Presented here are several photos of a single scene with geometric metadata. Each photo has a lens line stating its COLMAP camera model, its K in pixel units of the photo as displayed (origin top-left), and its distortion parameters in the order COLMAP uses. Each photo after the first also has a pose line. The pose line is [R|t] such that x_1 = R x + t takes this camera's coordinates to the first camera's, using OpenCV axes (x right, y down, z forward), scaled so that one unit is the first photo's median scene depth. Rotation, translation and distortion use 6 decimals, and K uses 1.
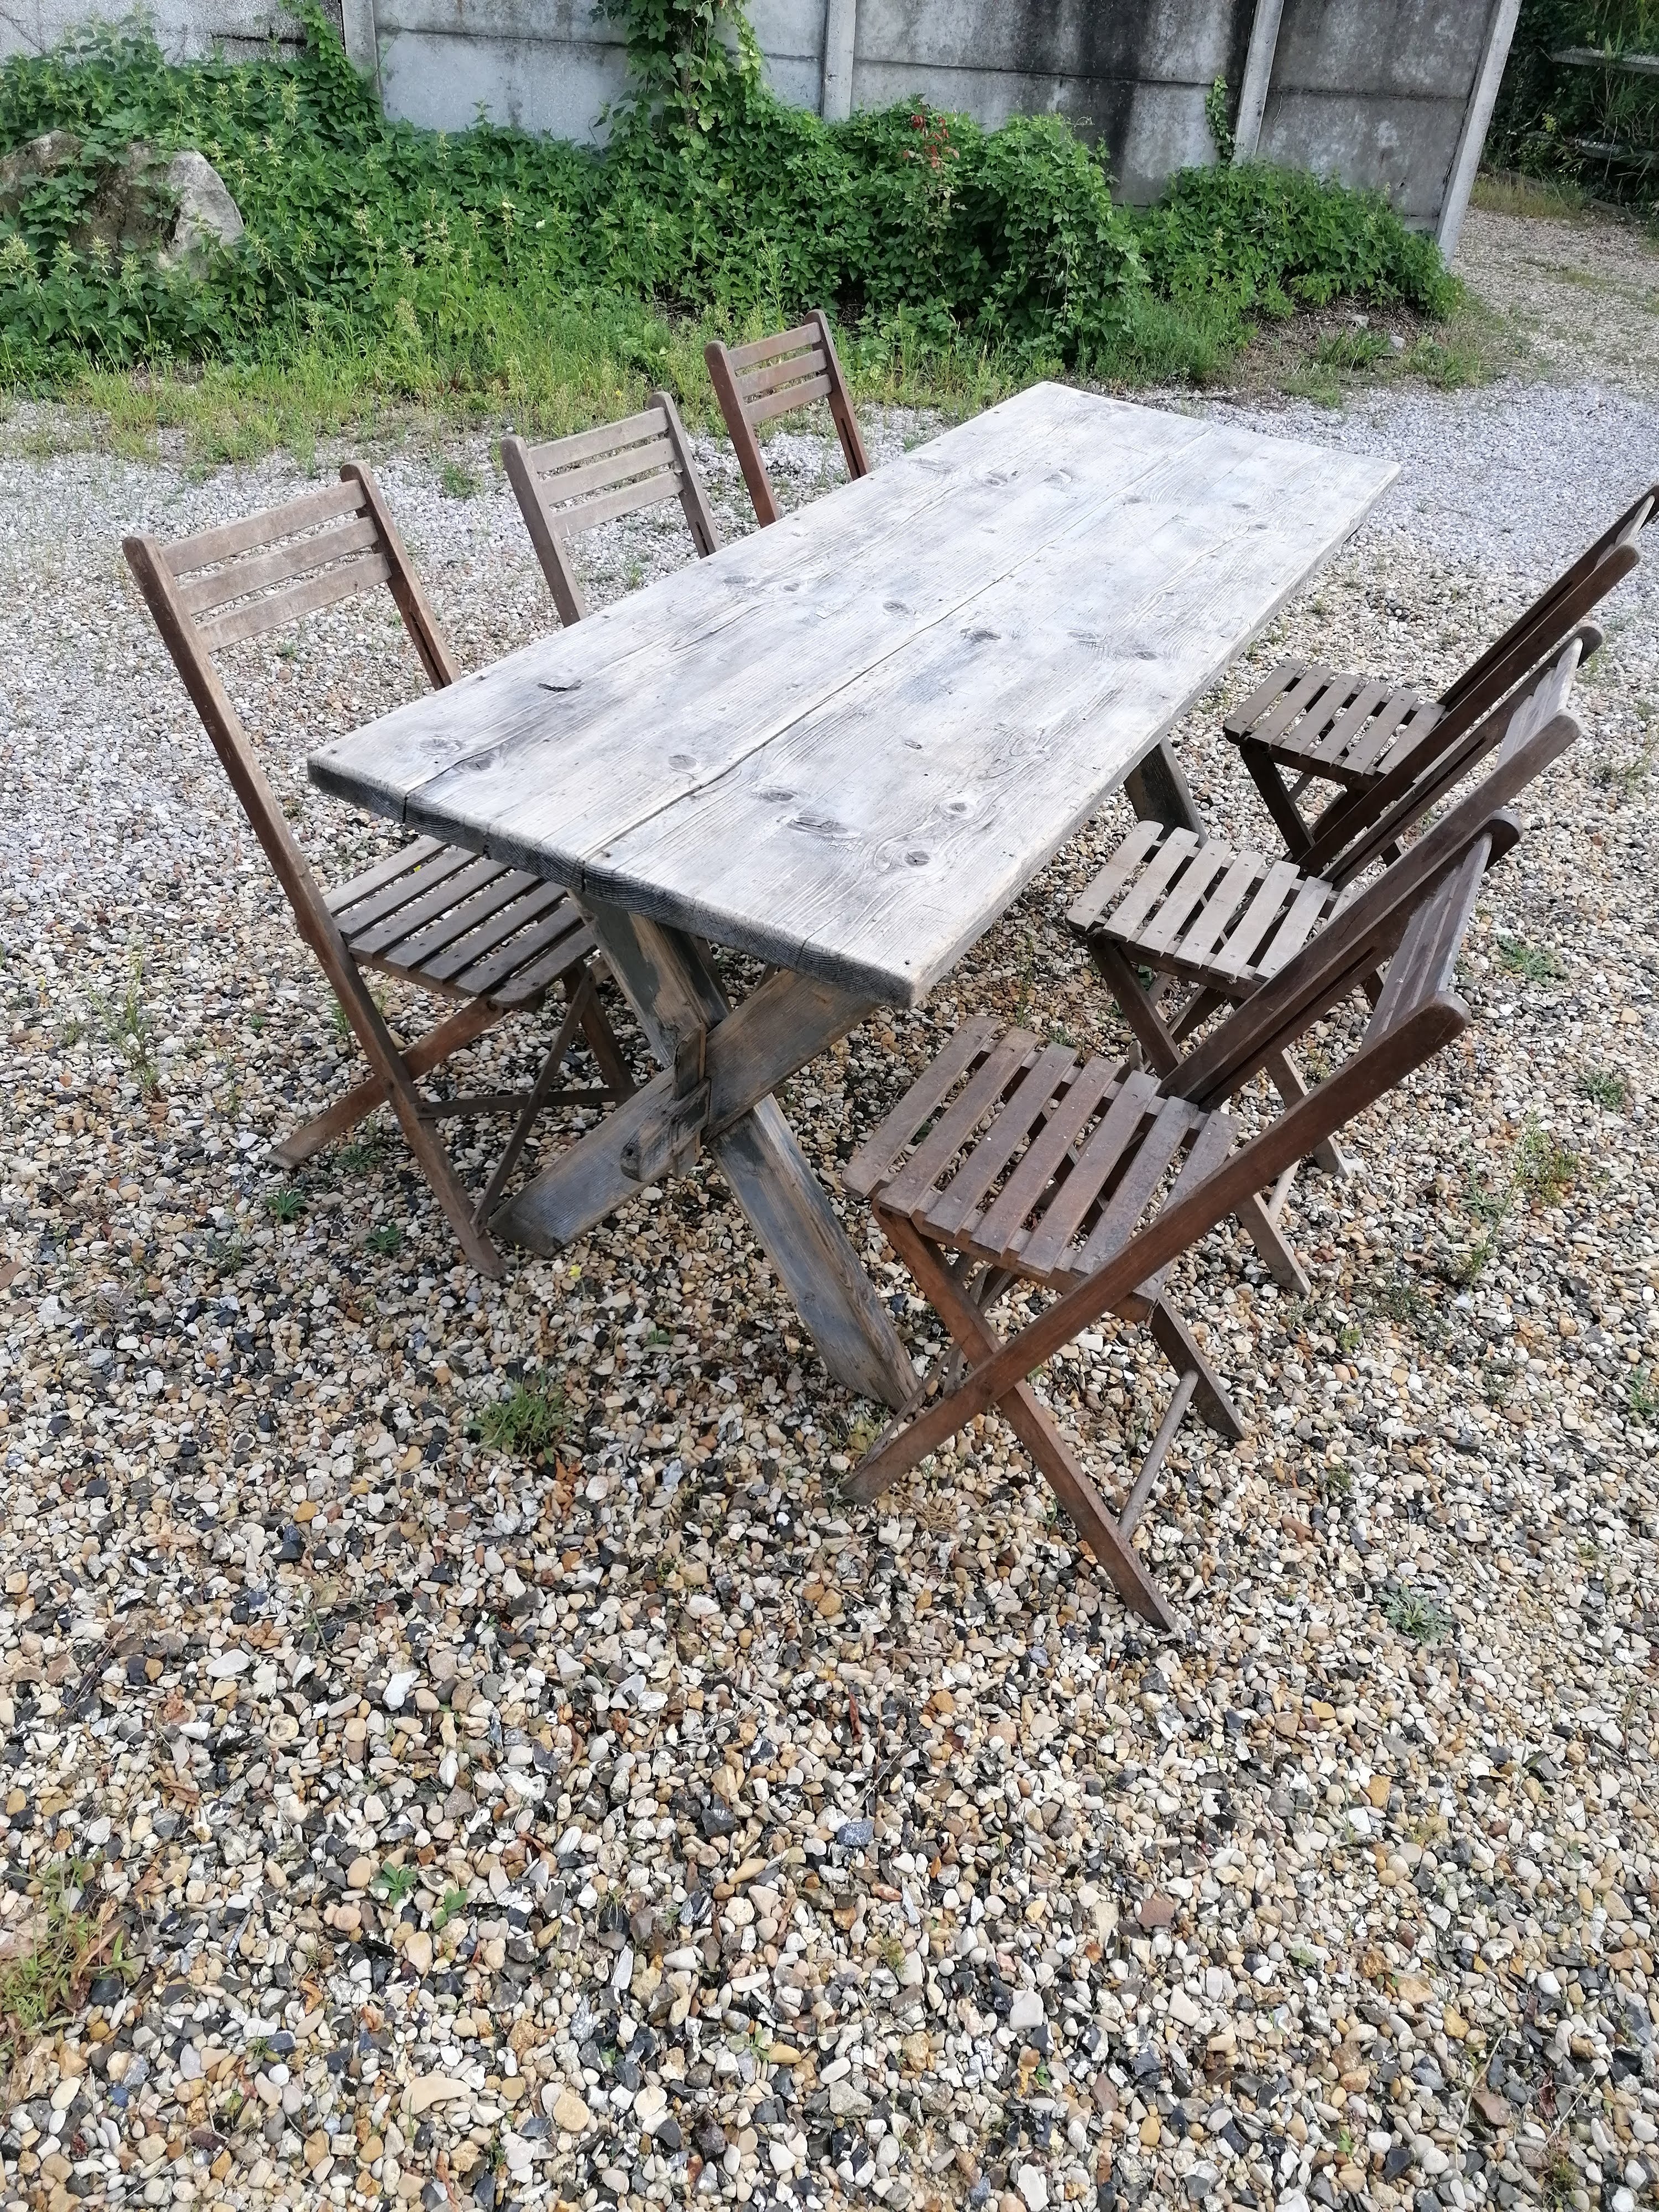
lens RADIAL K [[1642.2, 0, 833.9], [0, 1642.2, 1108.2], [0, 0, 1]] dist [0.114277, -0.143957]
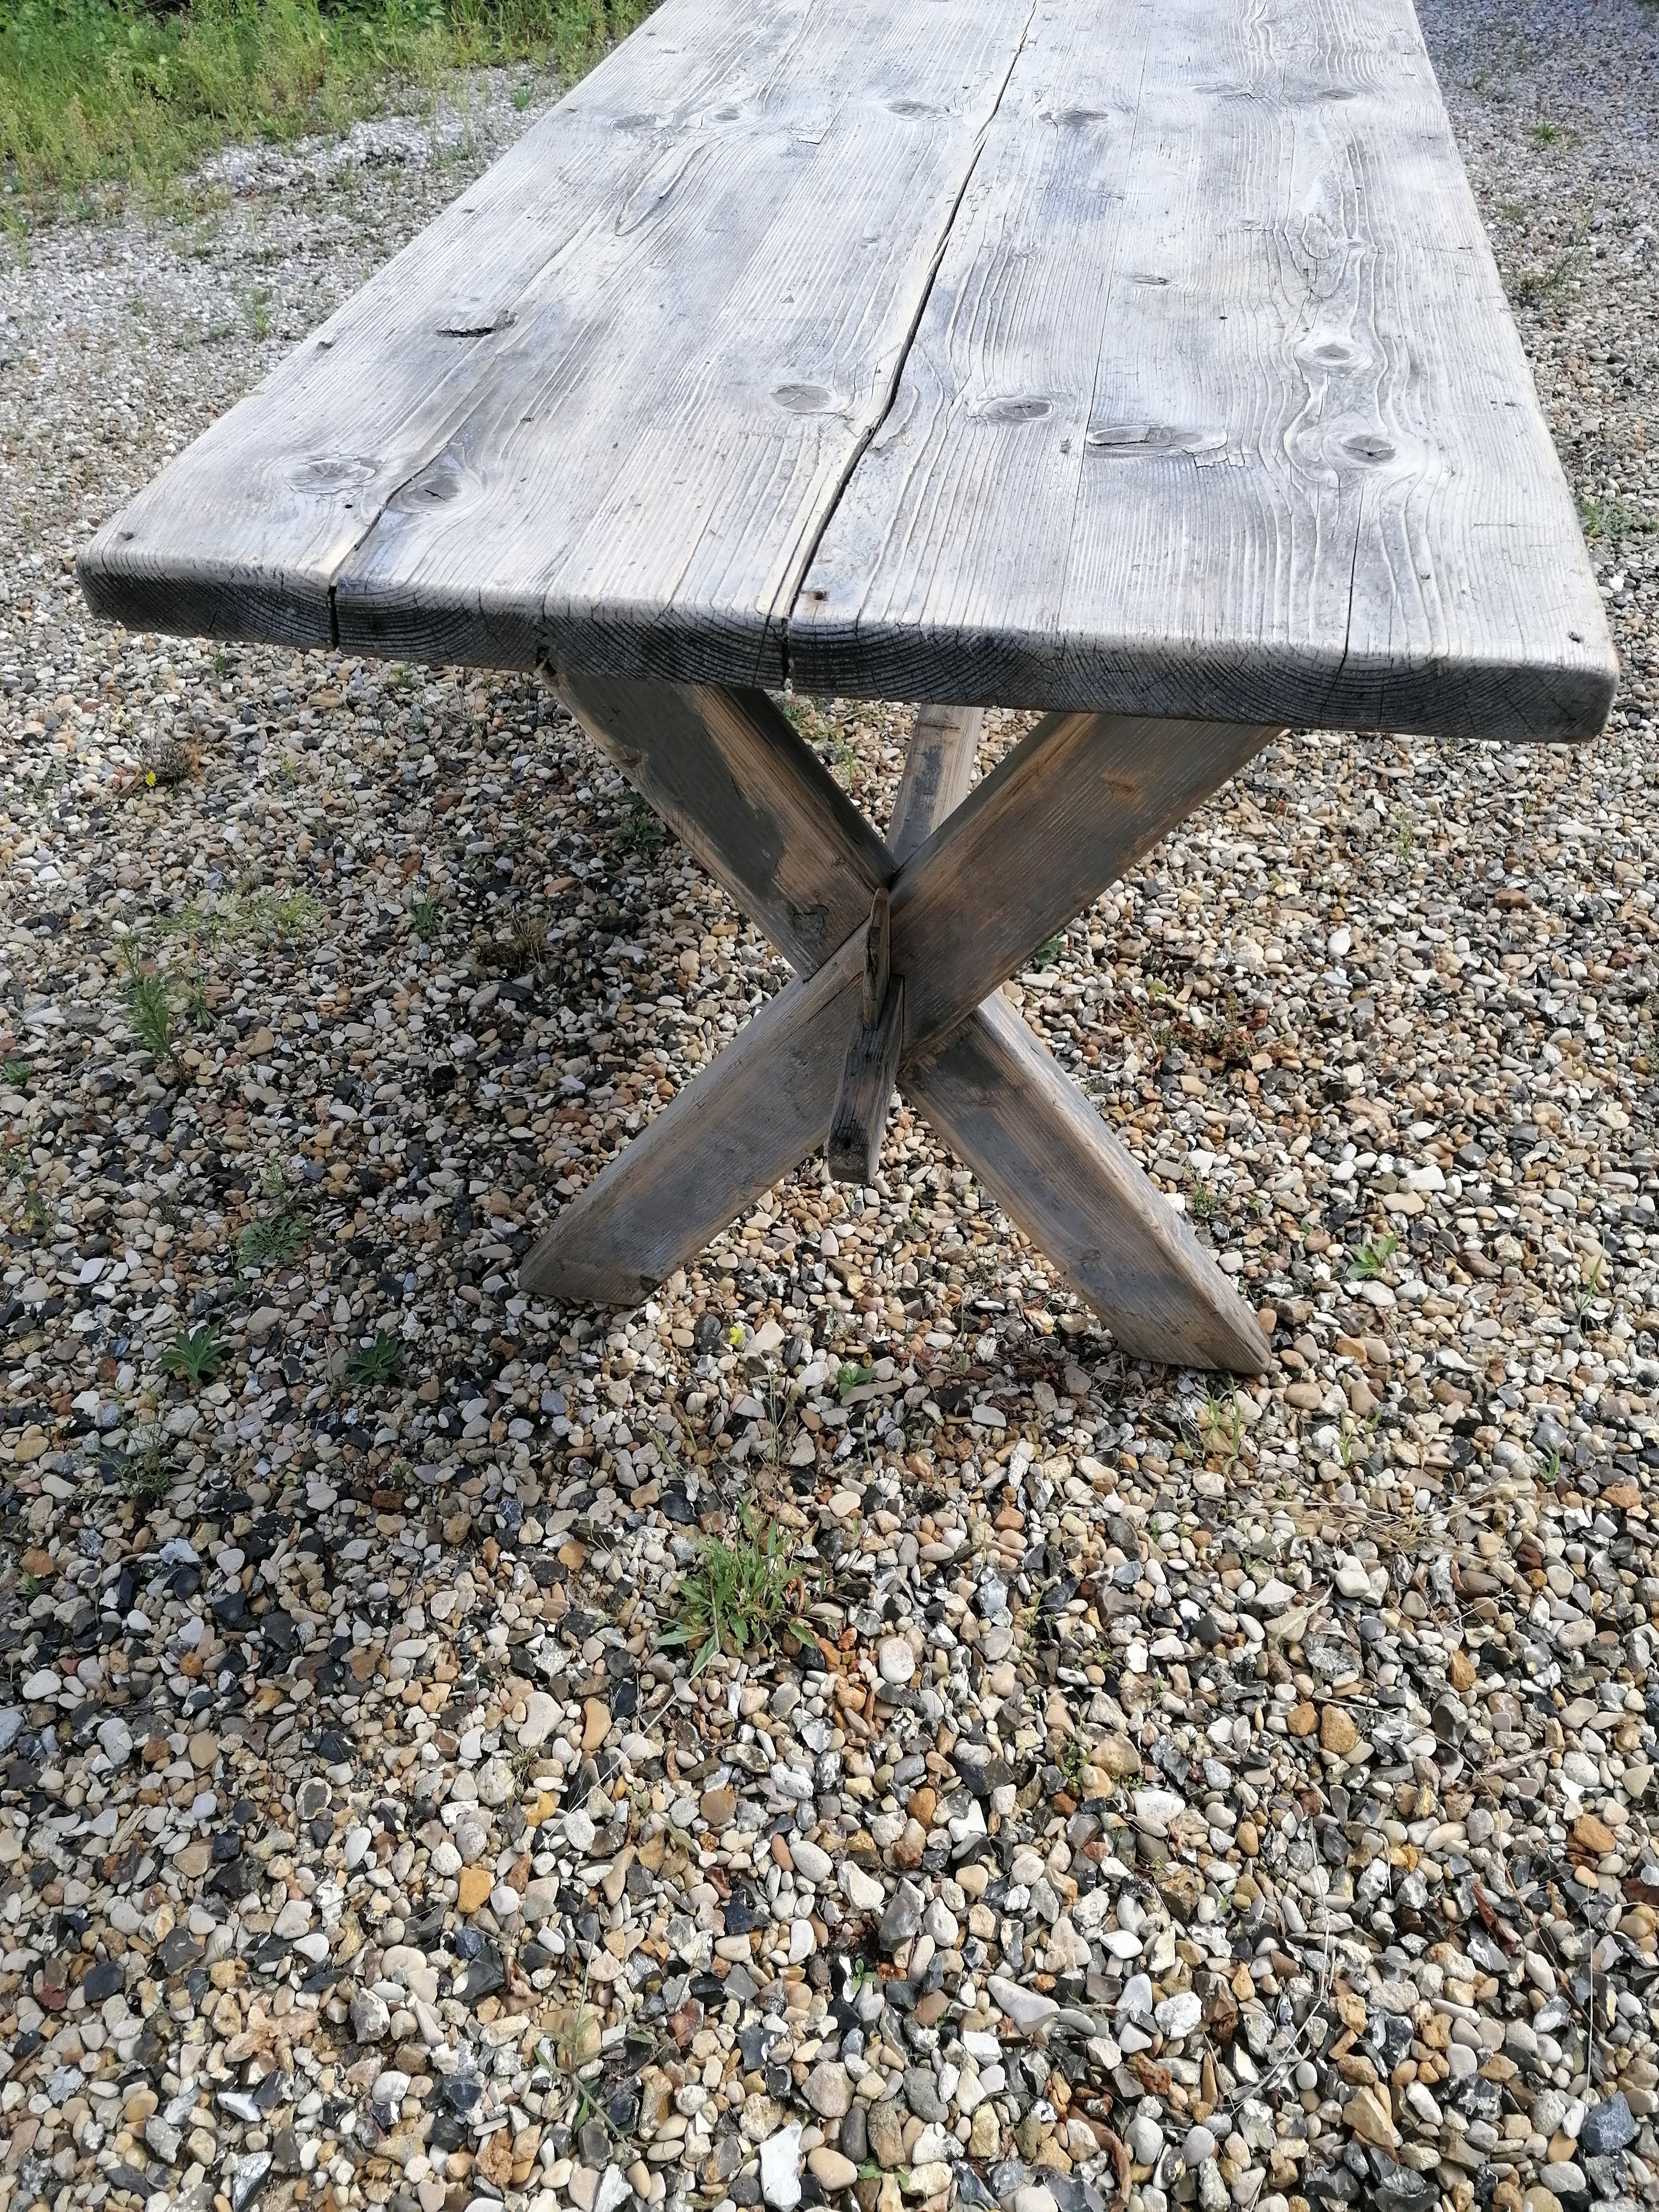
lens RADIAL K [[1652.7, 0, 830.9], [0, 1652.7, 1110.7], [0, 0, 1]] dist [0.113259, -0.151078]
pose [[0.946435, -0.292858, 0.135995, -0.179777], [0.272637, 0.950451, 0.149369, -0.062452], [-0.173000, -0.104291, 0.979385, 0.388860]]
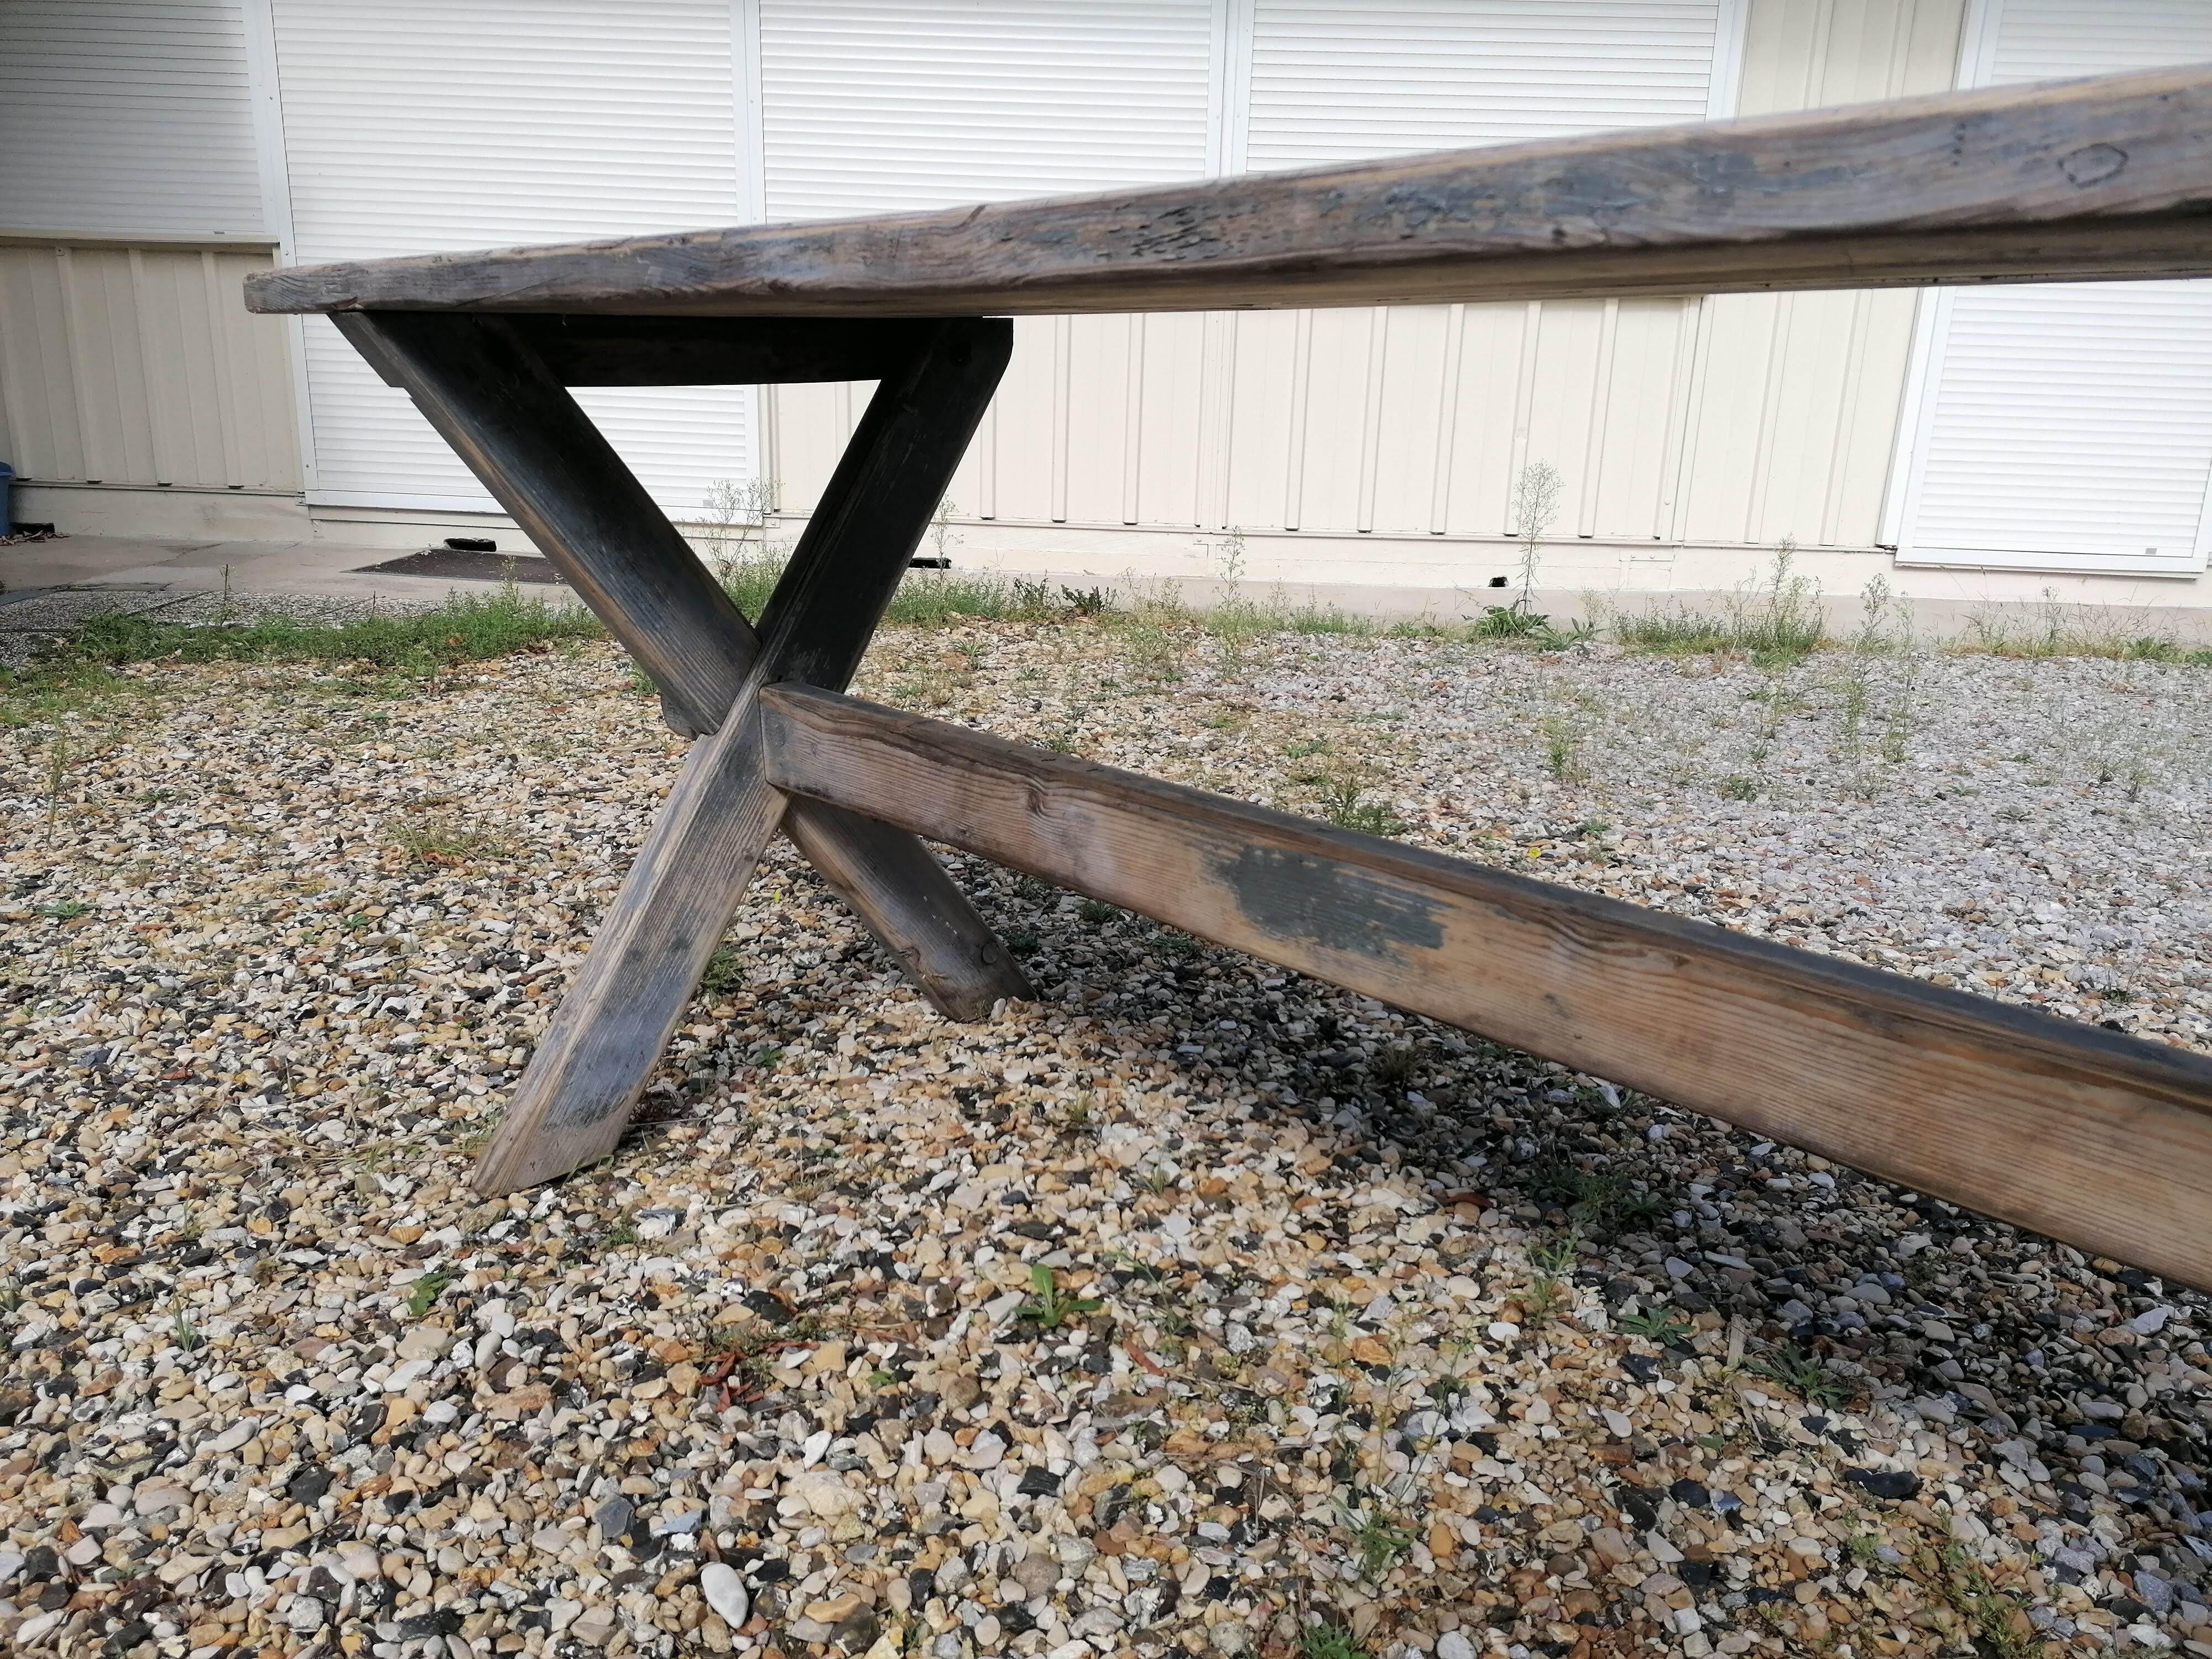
lens RADIAL K [[1644.7, 0, 1108.2], [0, 1644.7, 827.4], [0, 0, 1]] dist [0.115289, -0.145855]
pose [[-0.346741, 0.172575, -0.921948, 0.601987], [-0.589921, 0.724057, 0.357400, -0.354249], [0.729221, 0.667802, -0.149254, 1.217799]]
